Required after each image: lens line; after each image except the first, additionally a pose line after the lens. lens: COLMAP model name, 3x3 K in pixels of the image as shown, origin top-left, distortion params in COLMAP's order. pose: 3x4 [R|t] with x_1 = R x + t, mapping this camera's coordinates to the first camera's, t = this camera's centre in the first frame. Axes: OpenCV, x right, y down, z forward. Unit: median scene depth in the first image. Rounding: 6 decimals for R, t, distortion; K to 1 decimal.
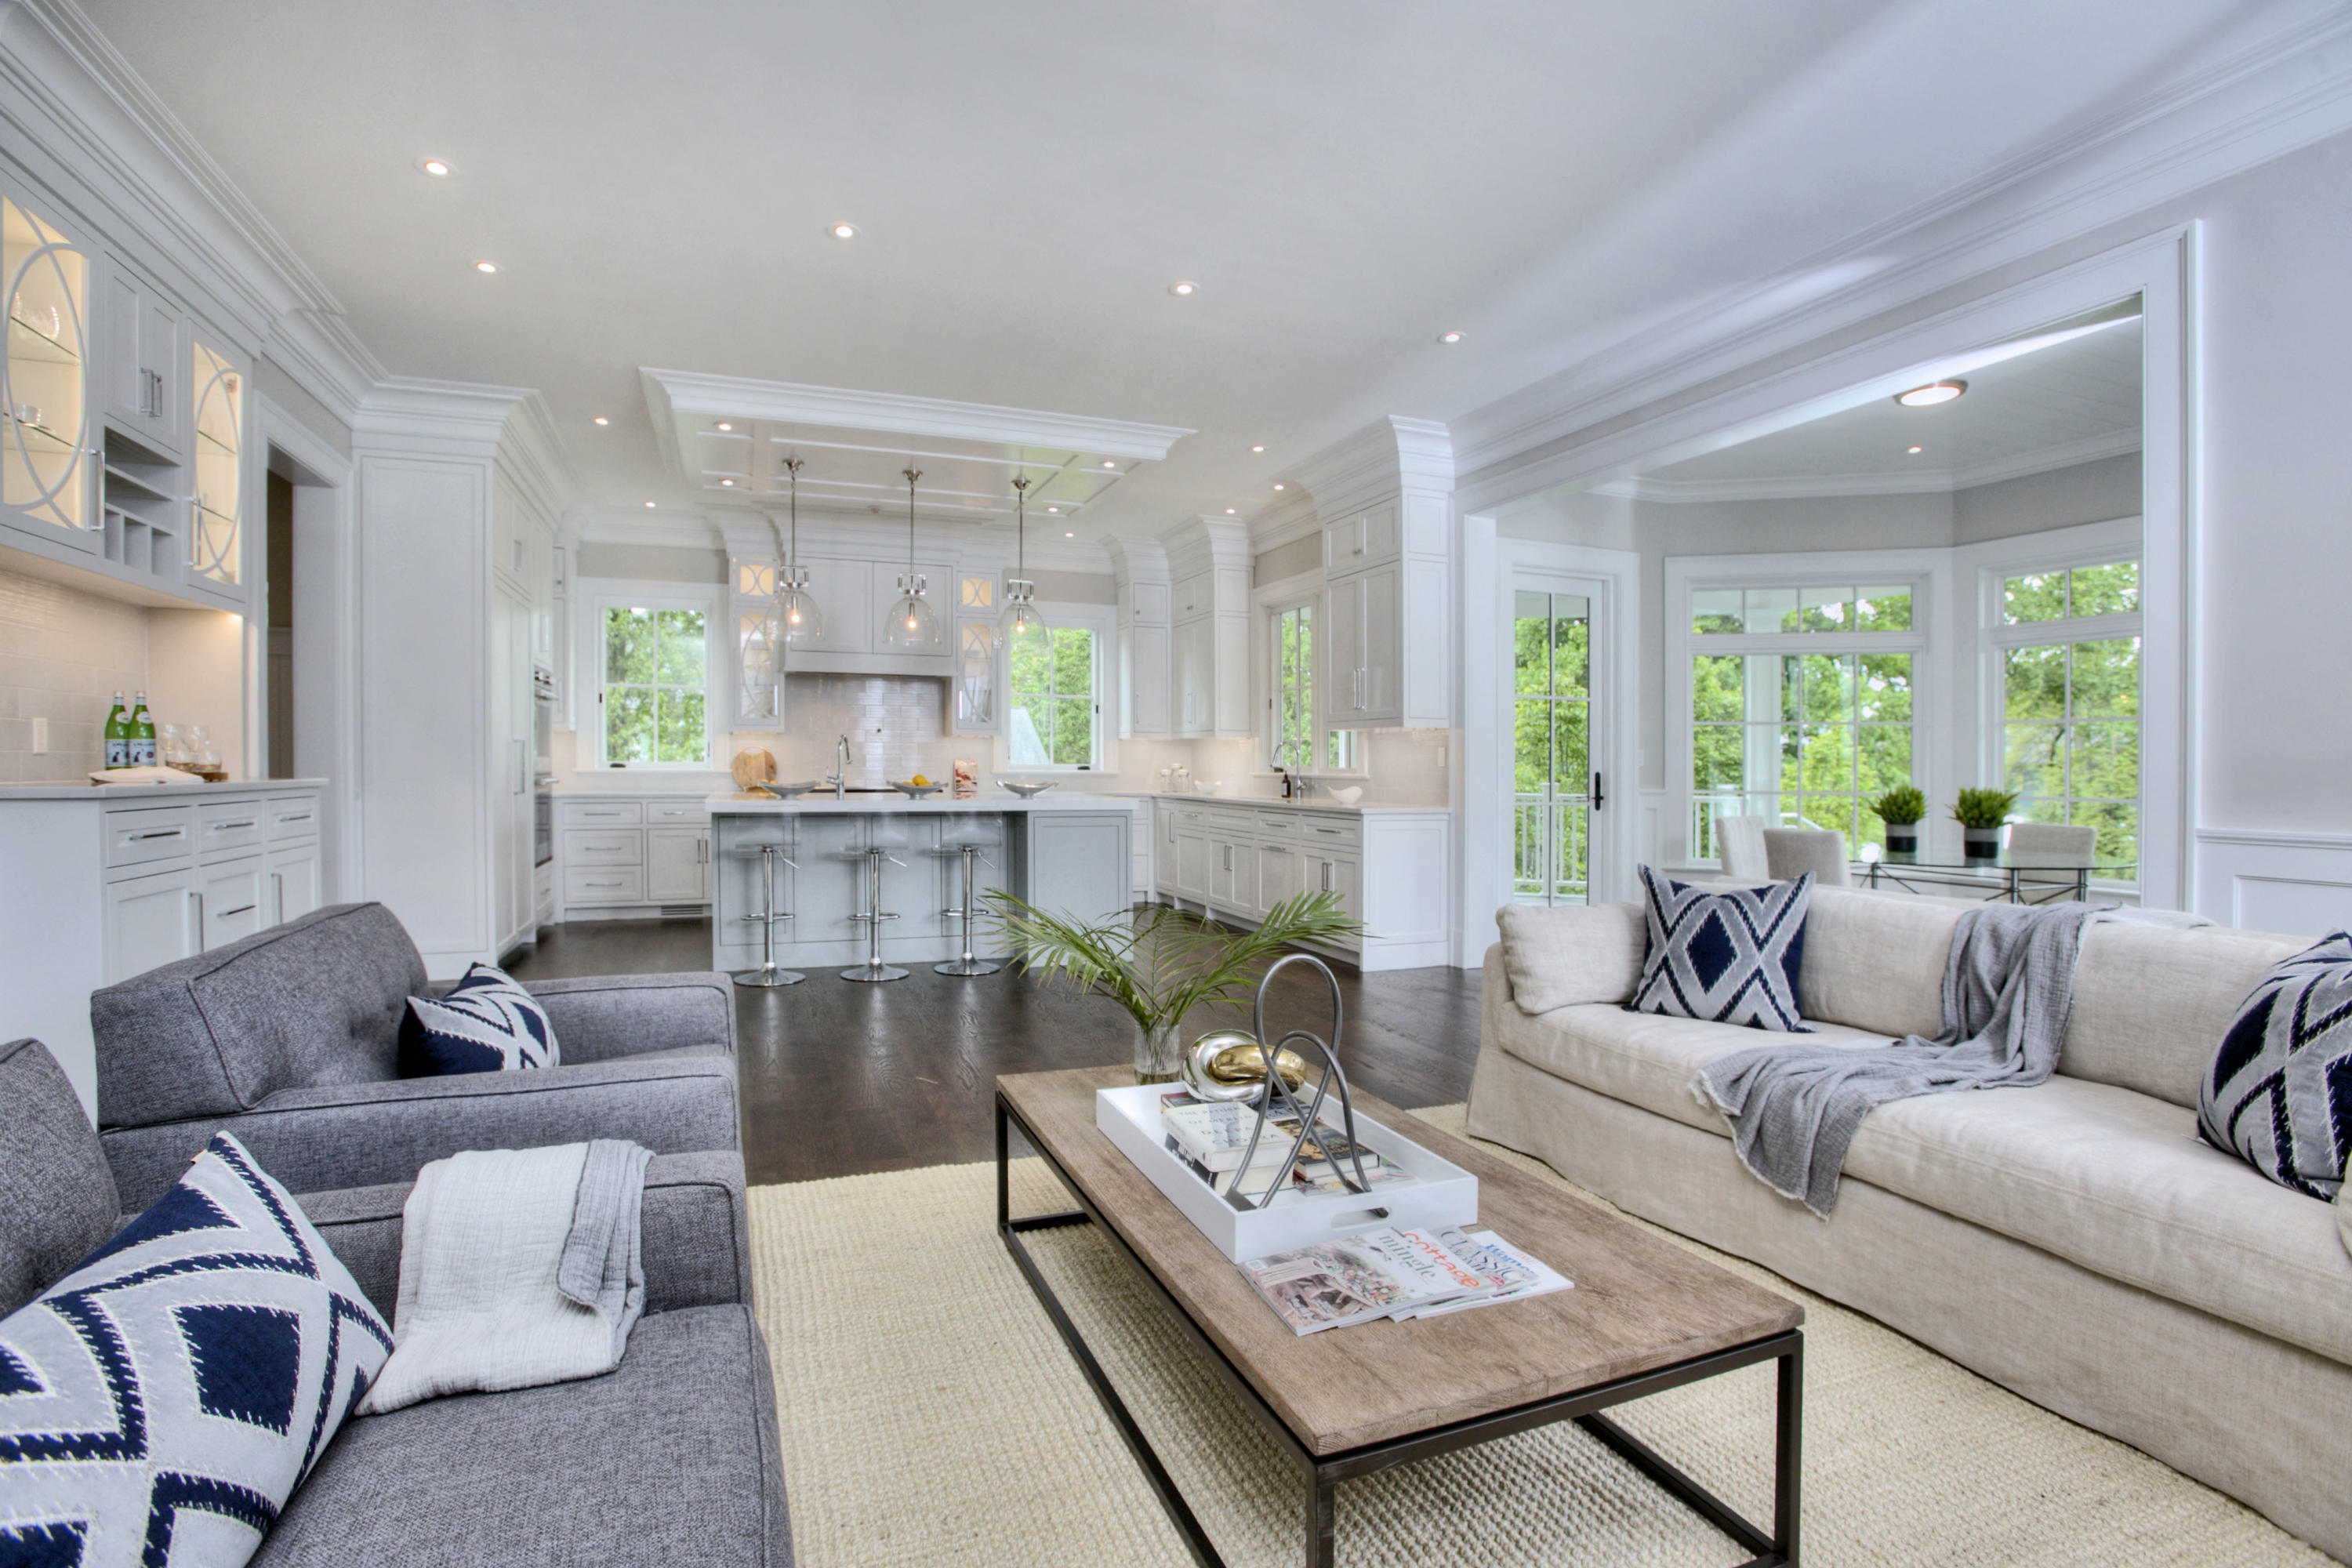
lens RADIAL K [[1105.9, 0, 1193.3], [0, 1105.9, 815.6], [0, 0, 1]] dist [-0.082275, 0.034397]
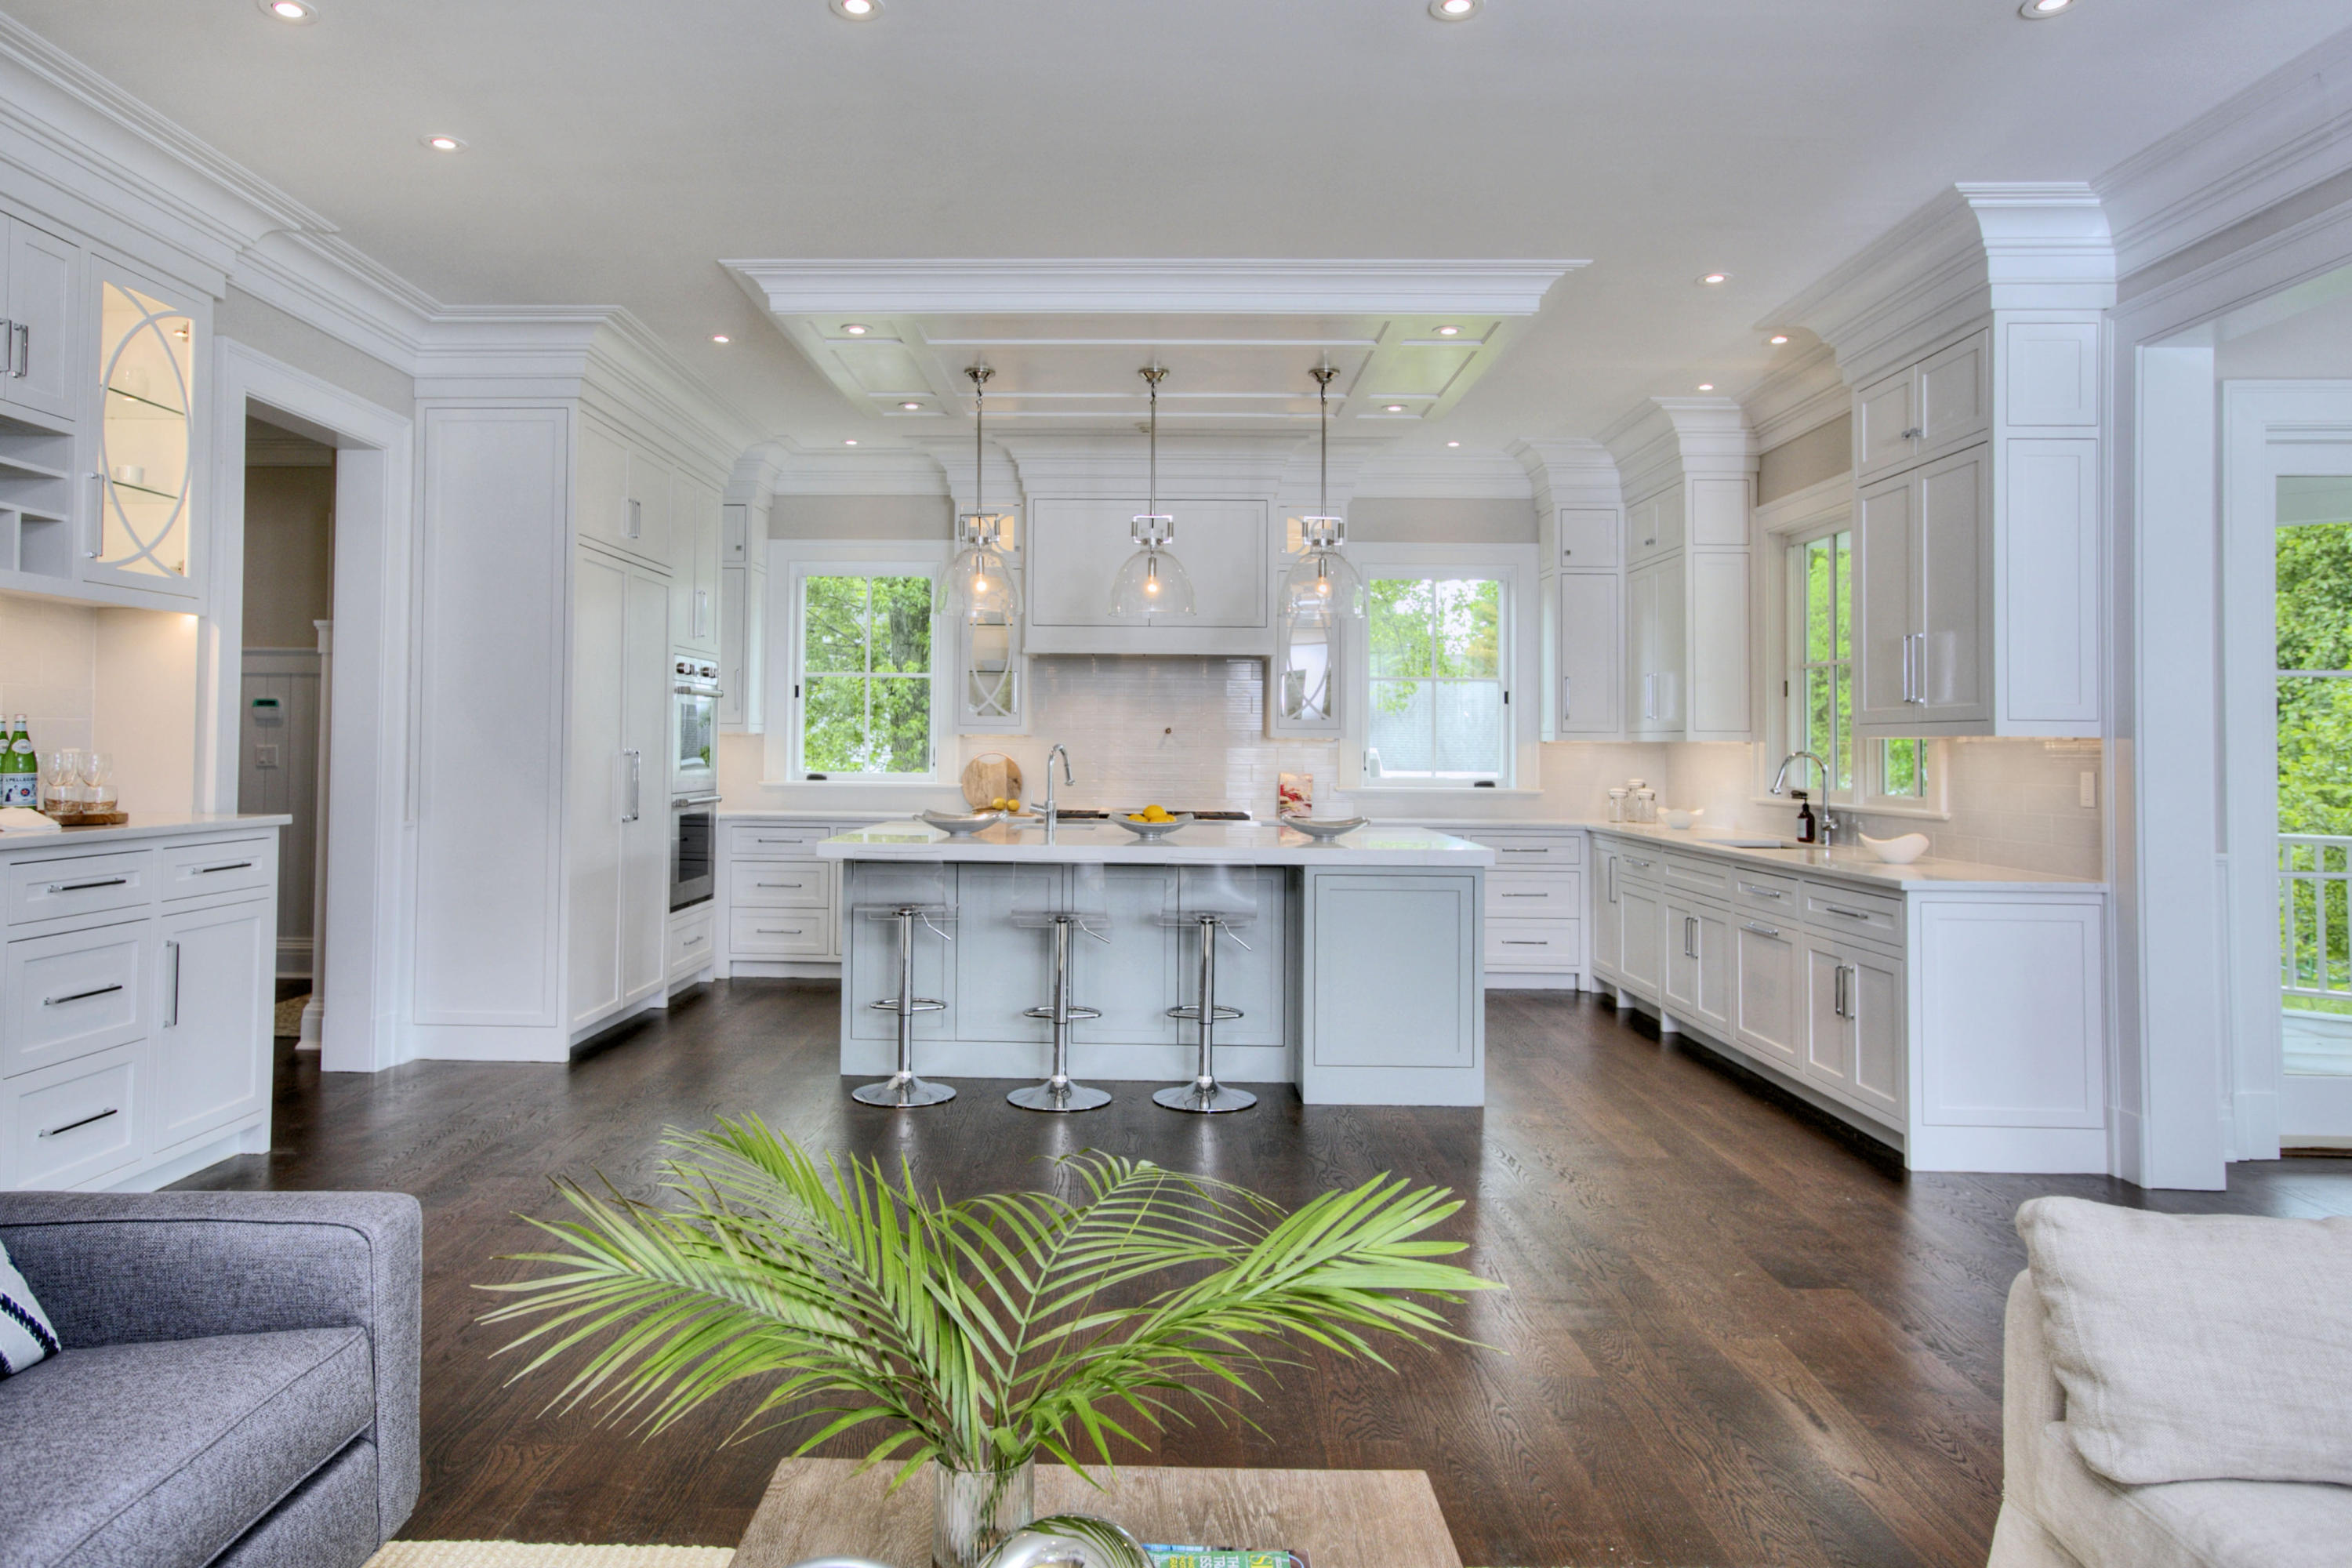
lens RADIAL K [[1441.5, 0, 1075.6], [0, 1441.5, 746.3], [0, 0, 1]] dist [-0.032932, 0.045757]
pose [[0.901126, 0.010571, -0.433428, 0.086582], [-0.032921, 0.998485, -0.044093, -0.028935], [0.432306, 0.054002, 0.900109, 0.144309]]
